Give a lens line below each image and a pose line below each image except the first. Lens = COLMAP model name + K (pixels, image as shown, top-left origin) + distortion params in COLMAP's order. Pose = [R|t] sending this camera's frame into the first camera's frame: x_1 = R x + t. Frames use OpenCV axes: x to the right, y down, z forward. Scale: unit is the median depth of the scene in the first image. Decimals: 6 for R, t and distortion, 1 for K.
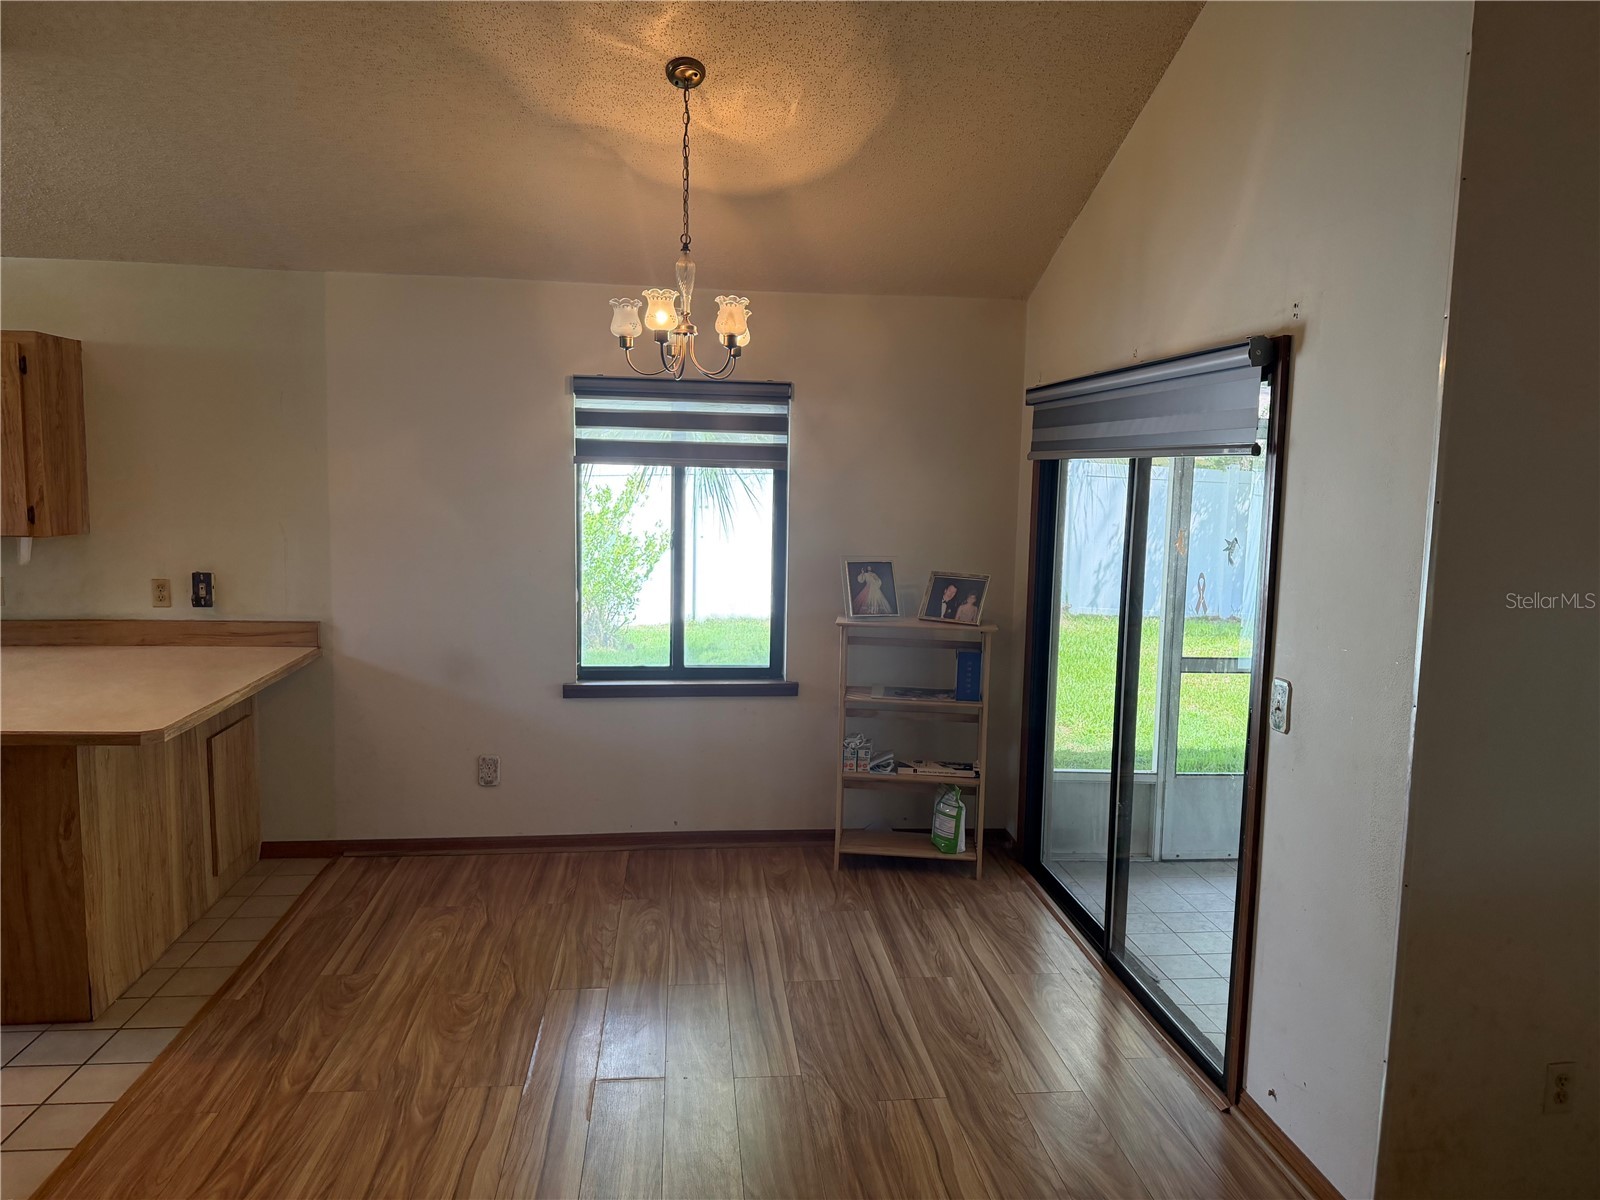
lens RADIAL K [[1113.0, 0, 800.2], [0, 1113.0, 599.1], [0, 0, 1]] dist [0.069331, -0.086398]
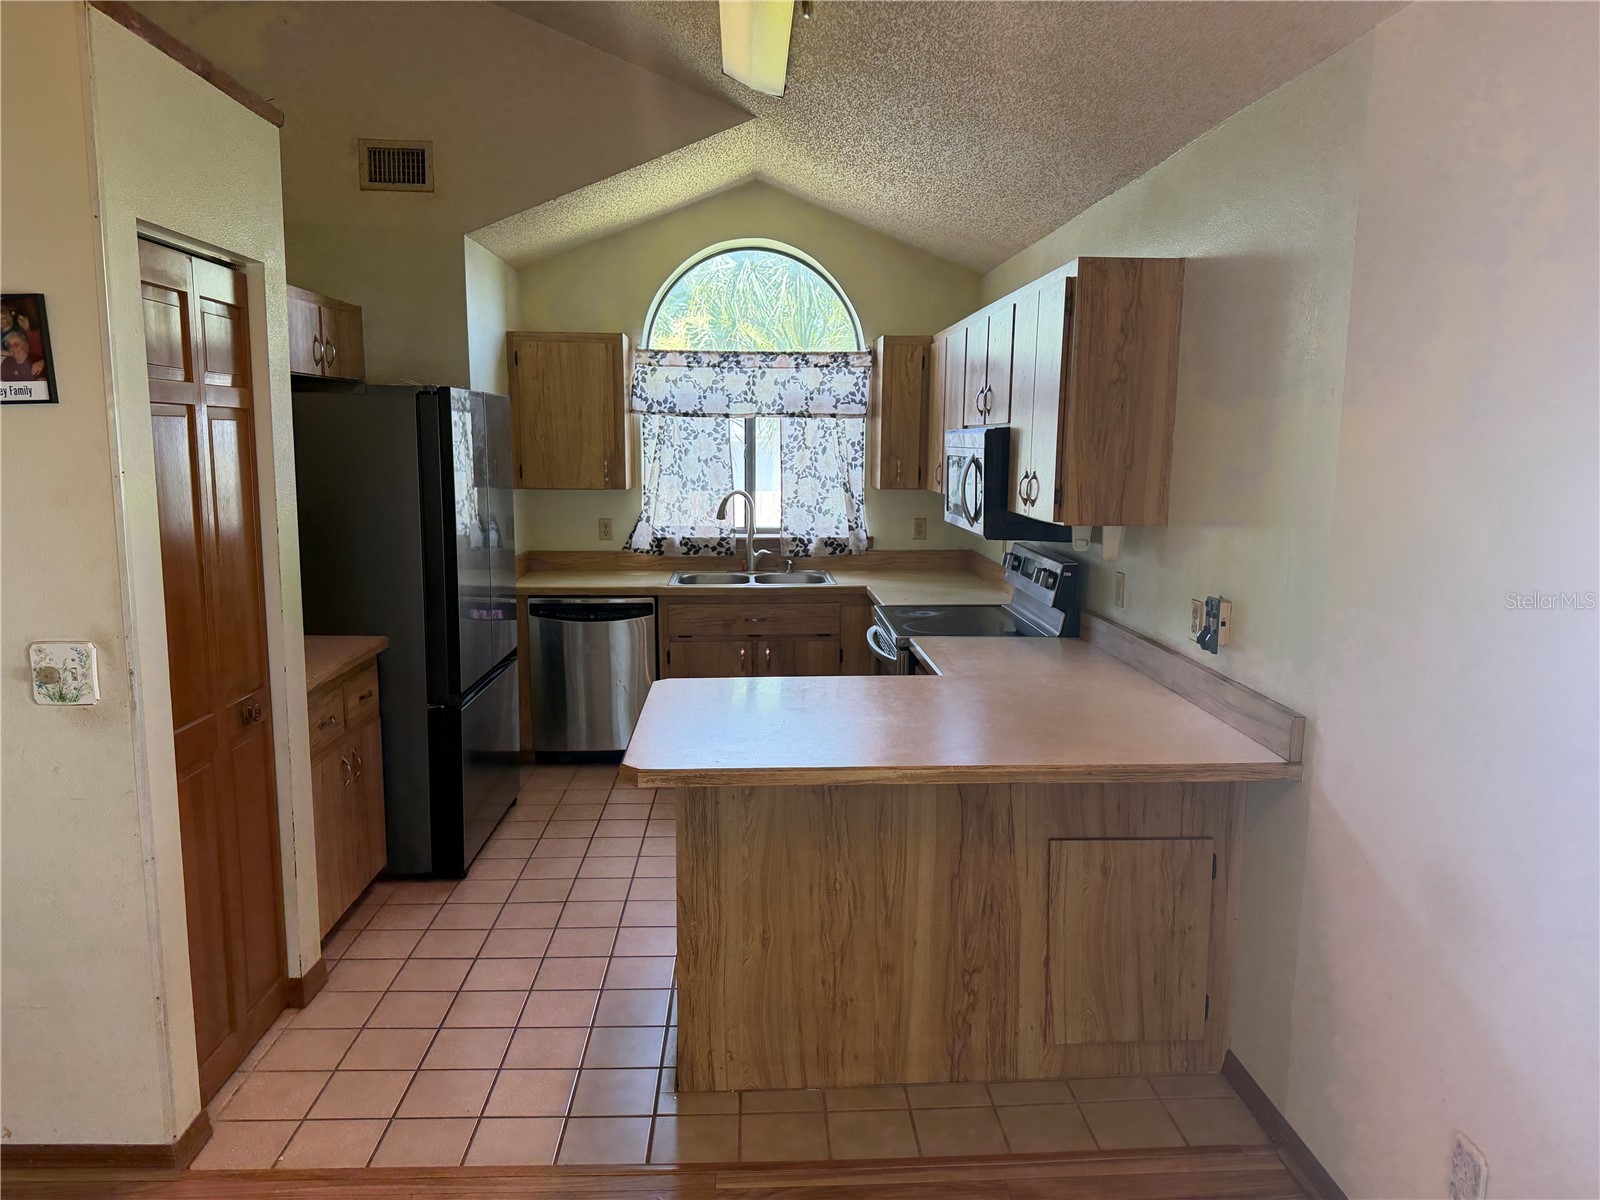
lens RADIAL K [[1113.0, 0, 789.1], [0, 1113.0, 594.4], [0, 0, 1]] dist [0.069331, -0.086398]
pose [[-0.053990, 0.115235, -0.991870, 0.130814], [-0.122073, 0.985106, 0.121094, -0.085039], [0.991052, 0.127618, -0.039119, 0.918145]]
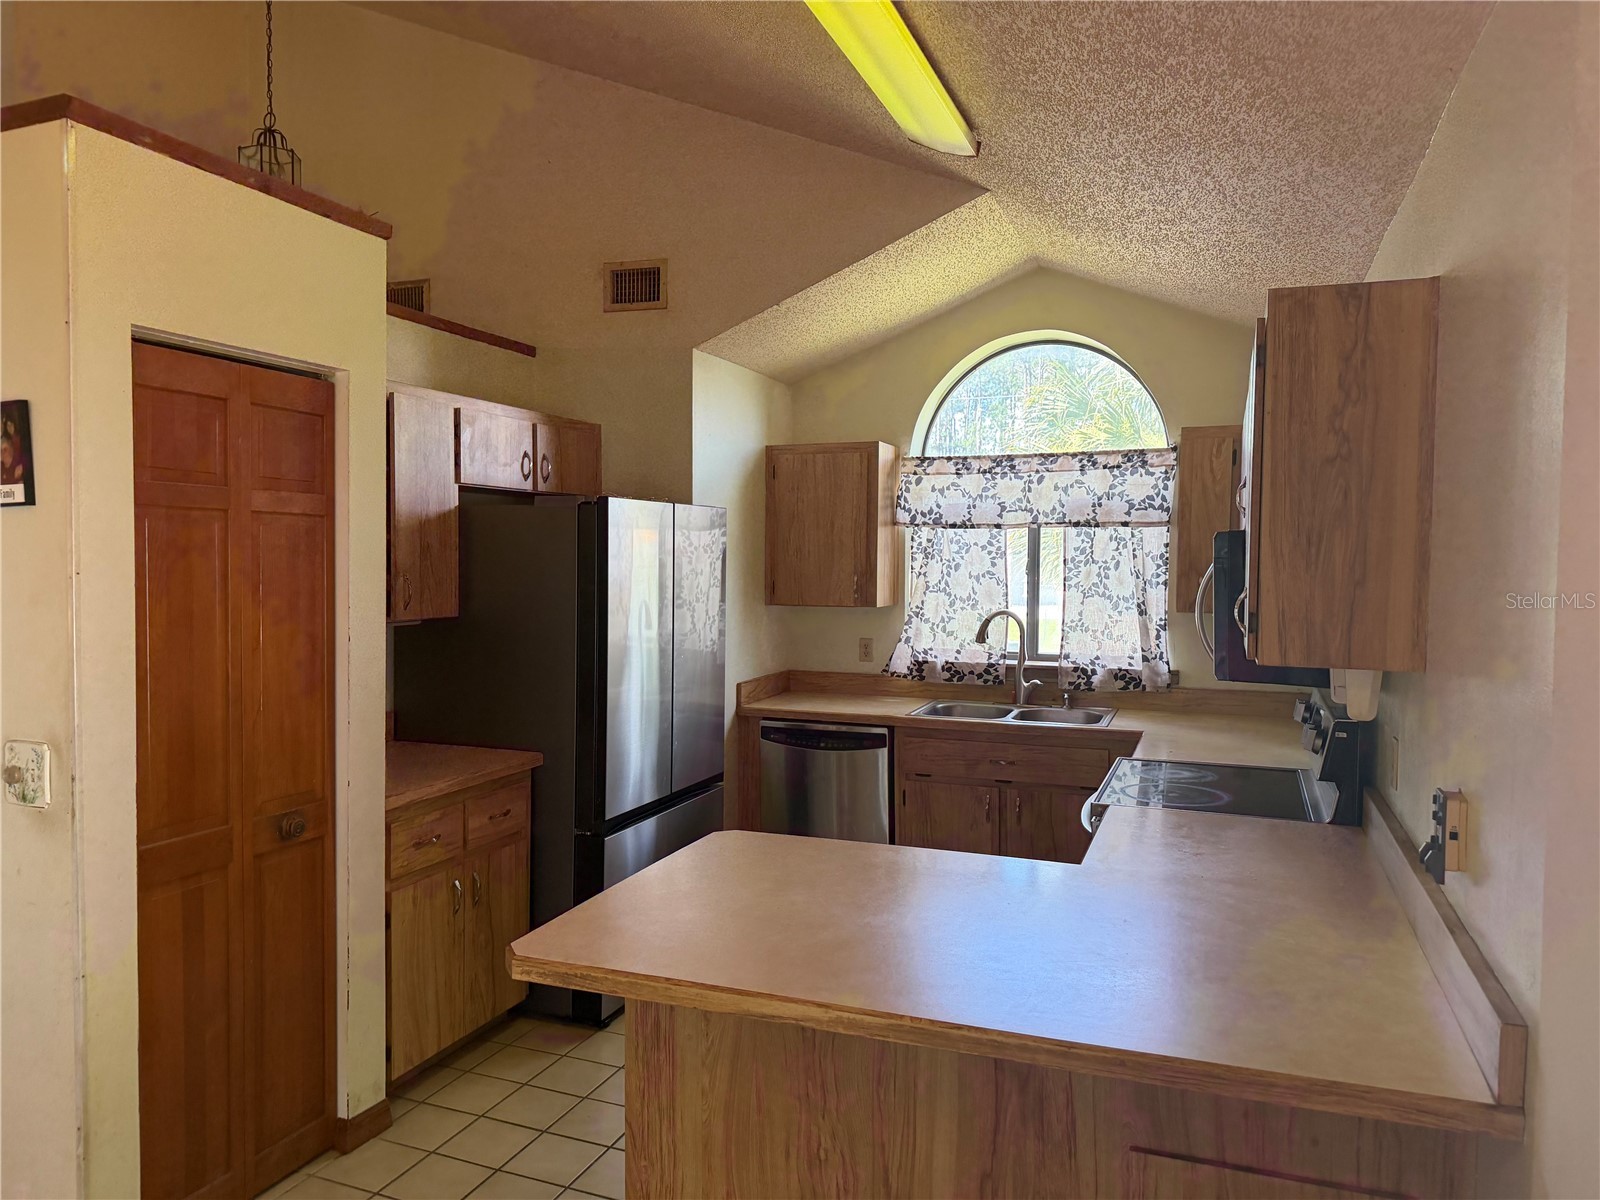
lens RADIAL K [[1113.0, 0, 759.6], [0, 1113.0, 585.8], [0, 0, 1]] dist [0.069331, -0.086398]
pose [[-0.453162, -0.003006, -0.891423, -0.085502], [-0.119871, 0.991117, 0.057596, -0.103843], [0.883332, 0.132956, -0.449497, 1.119131]]
